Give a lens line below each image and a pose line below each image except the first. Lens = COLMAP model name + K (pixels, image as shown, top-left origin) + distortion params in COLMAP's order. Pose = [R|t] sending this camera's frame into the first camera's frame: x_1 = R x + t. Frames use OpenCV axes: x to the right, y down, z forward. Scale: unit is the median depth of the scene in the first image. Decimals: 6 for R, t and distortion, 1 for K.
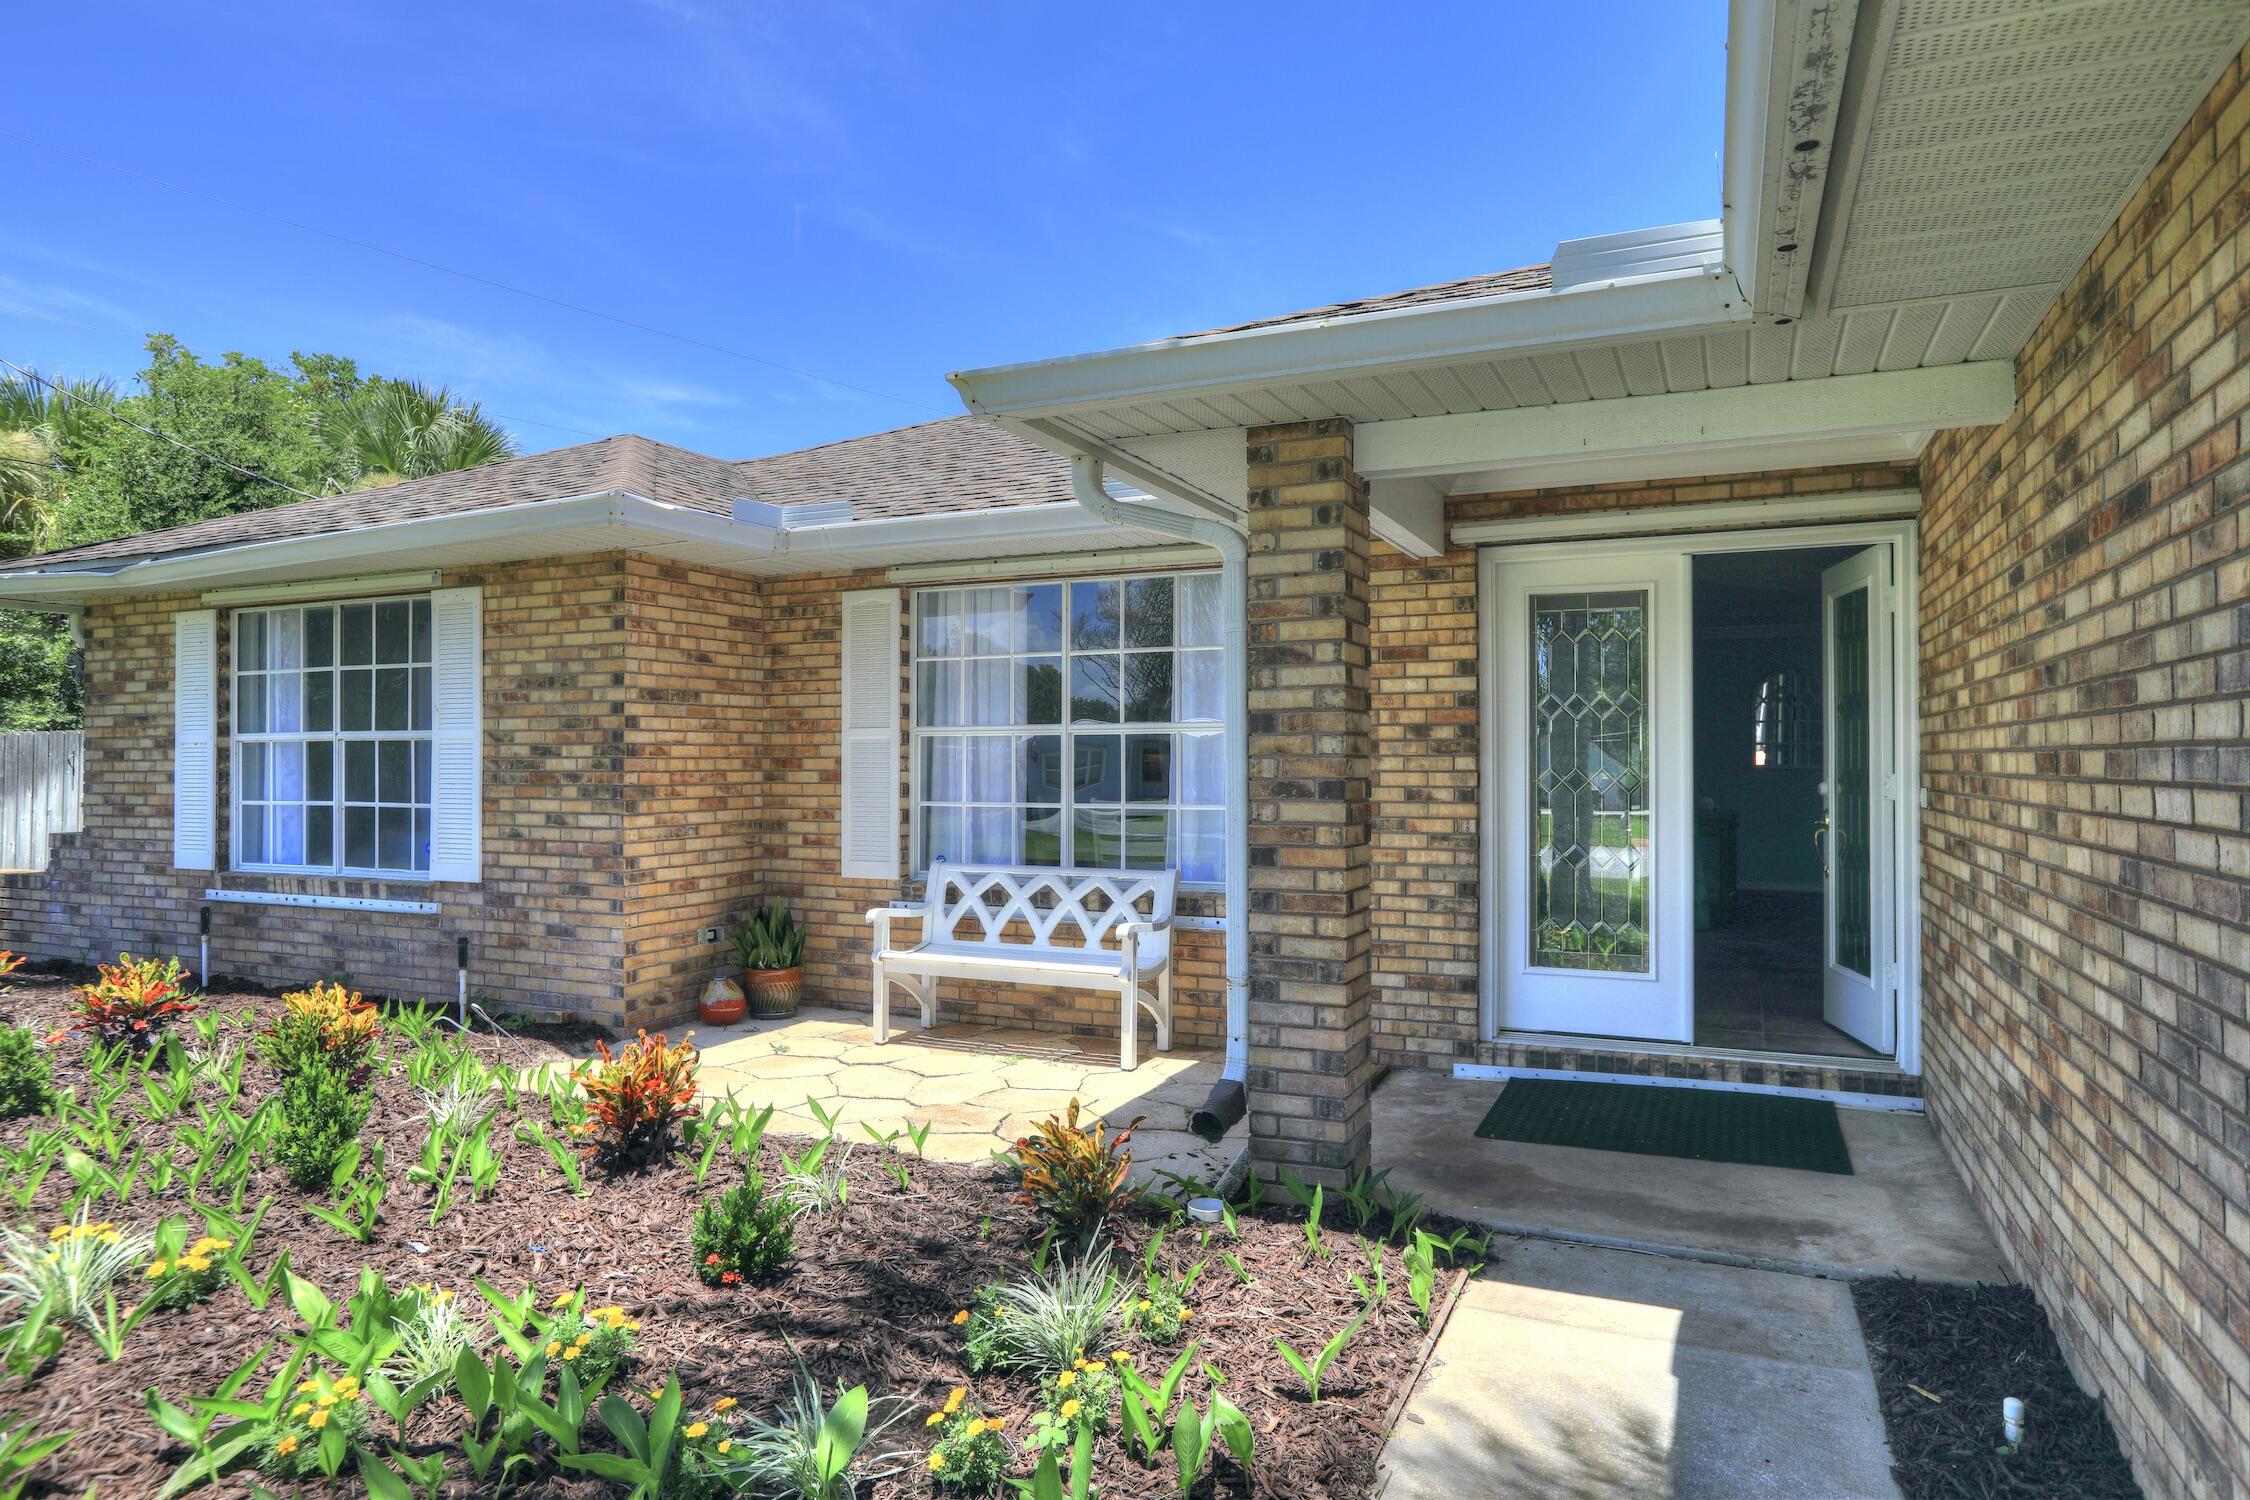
lens RADIAL K [[1356.2, 0, 1119.8], [0, 1356.2, 750.9], [0, 0, 1]] dist [-0.004816, -0.000416]
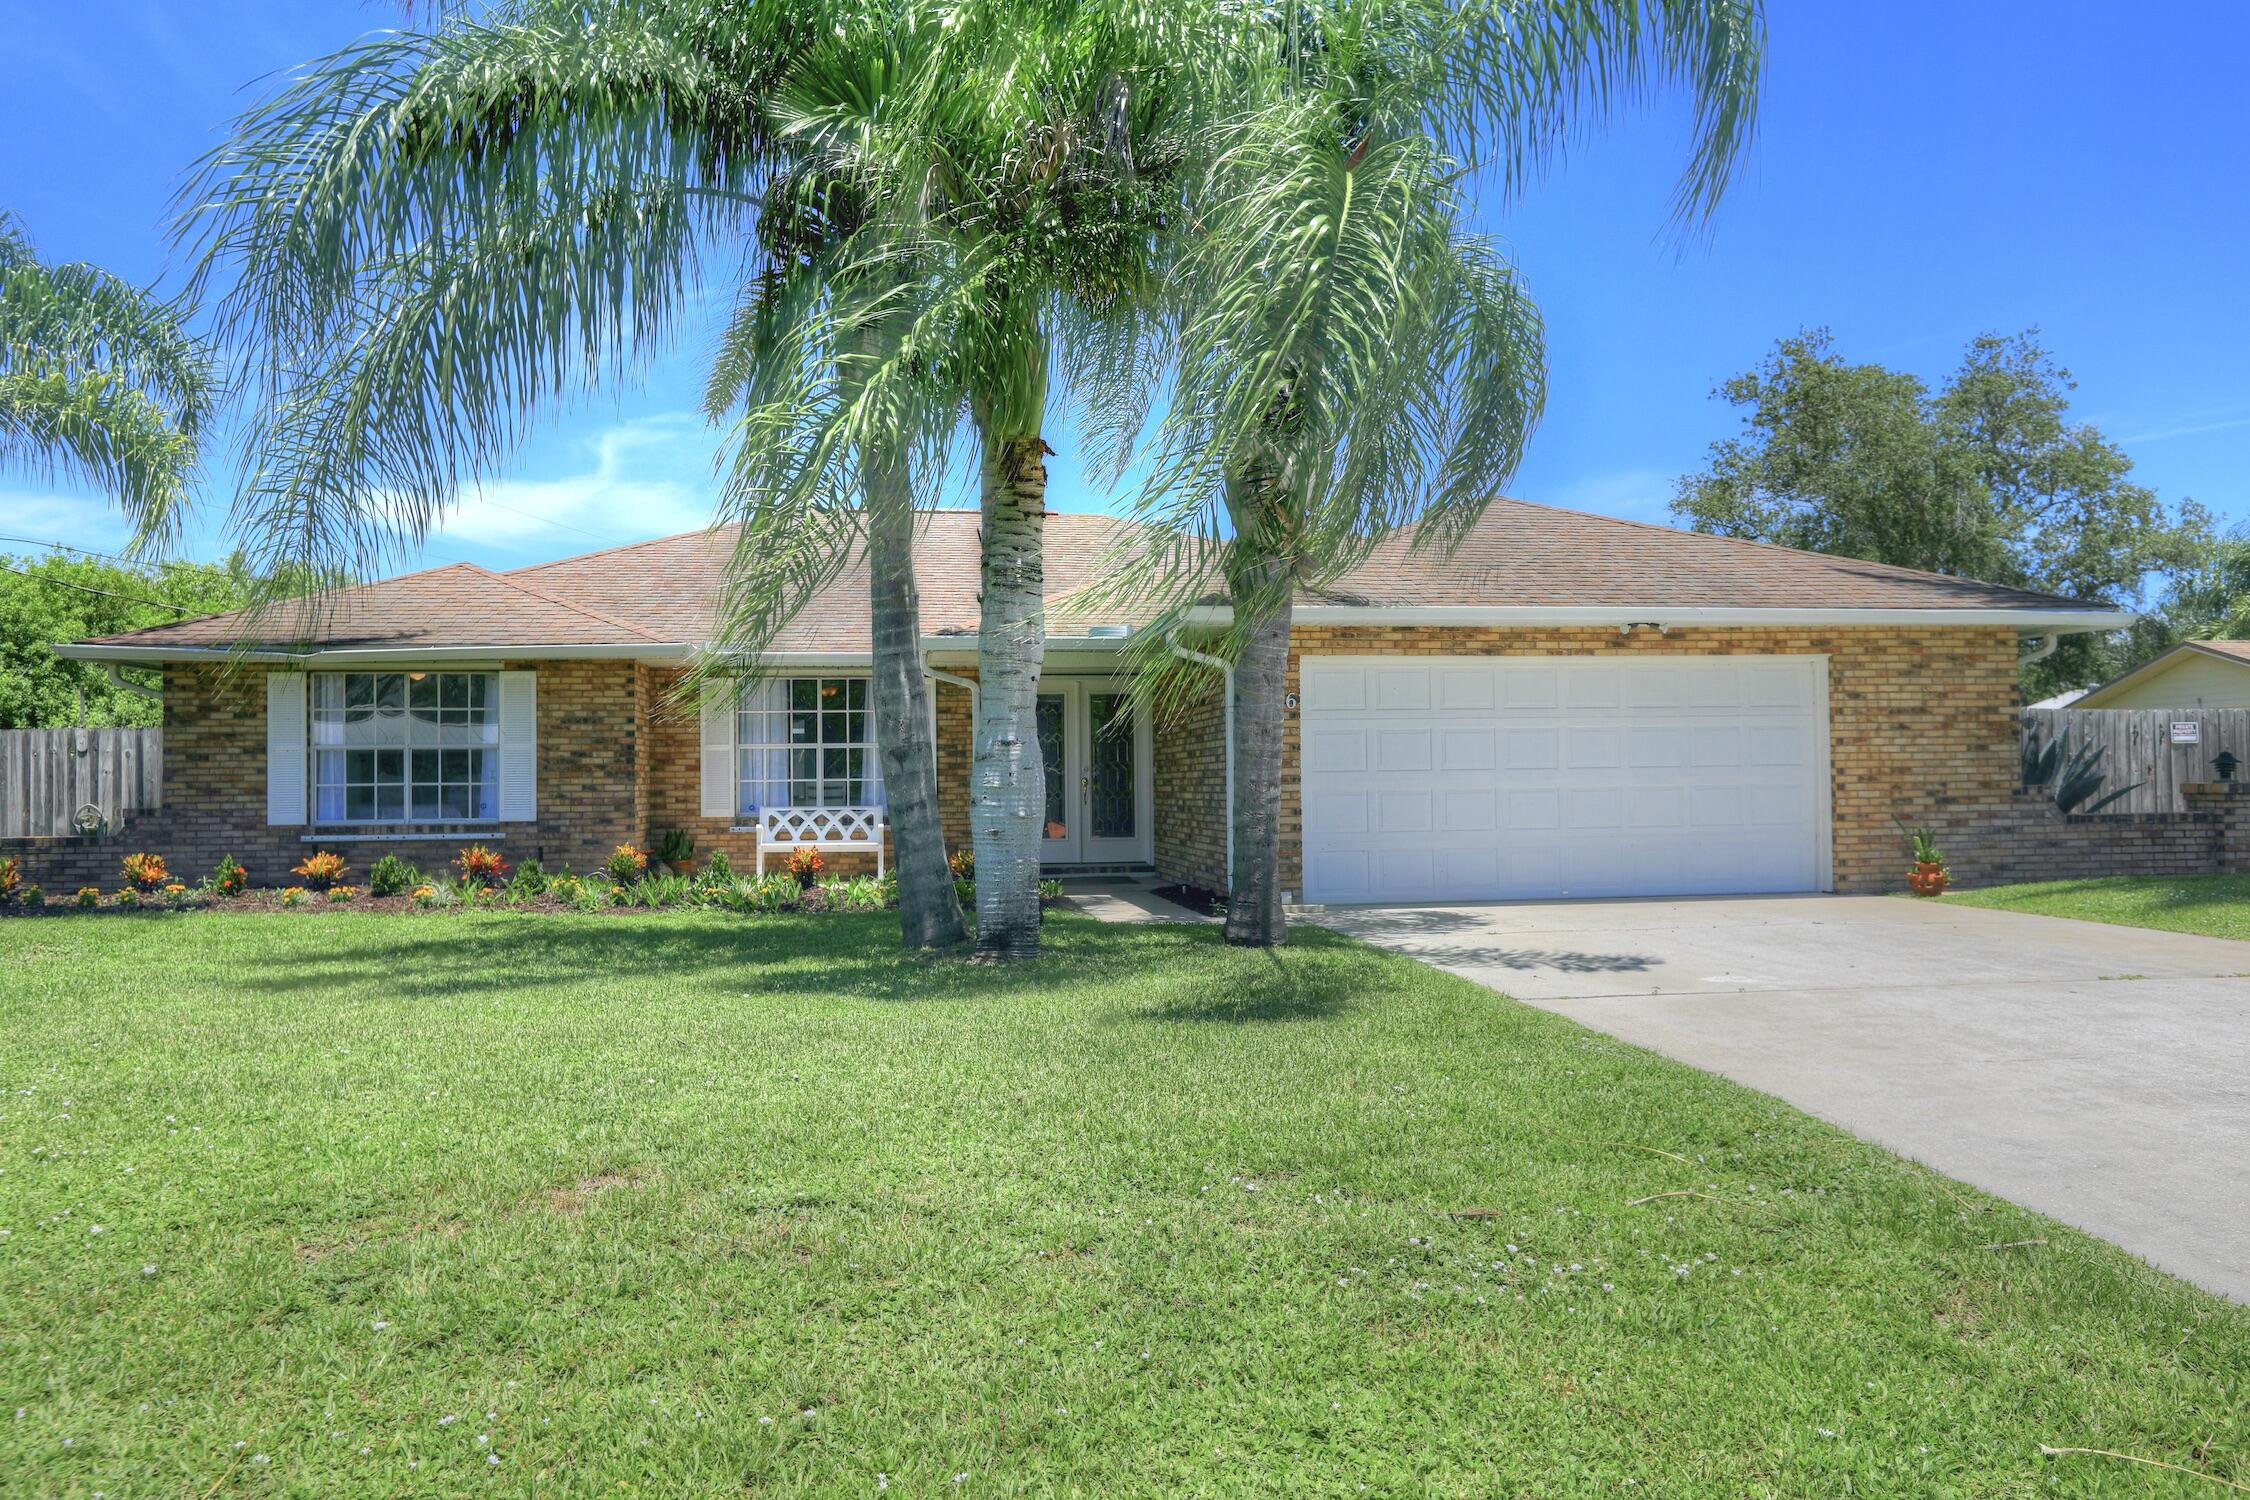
lens RADIAL K [[1749.9, 0, 1124.9], [0, 1749.9, 755.3], [0, 0, 1]] dist [0.000799, 0.000147]
pose [[0.844246, 0.002790, 0.535948, -1.126127], [0.003639, 0.999934, -0.010939, 0.032670], [-0.535943, 0.011186, 0.844180, -1.635316]]
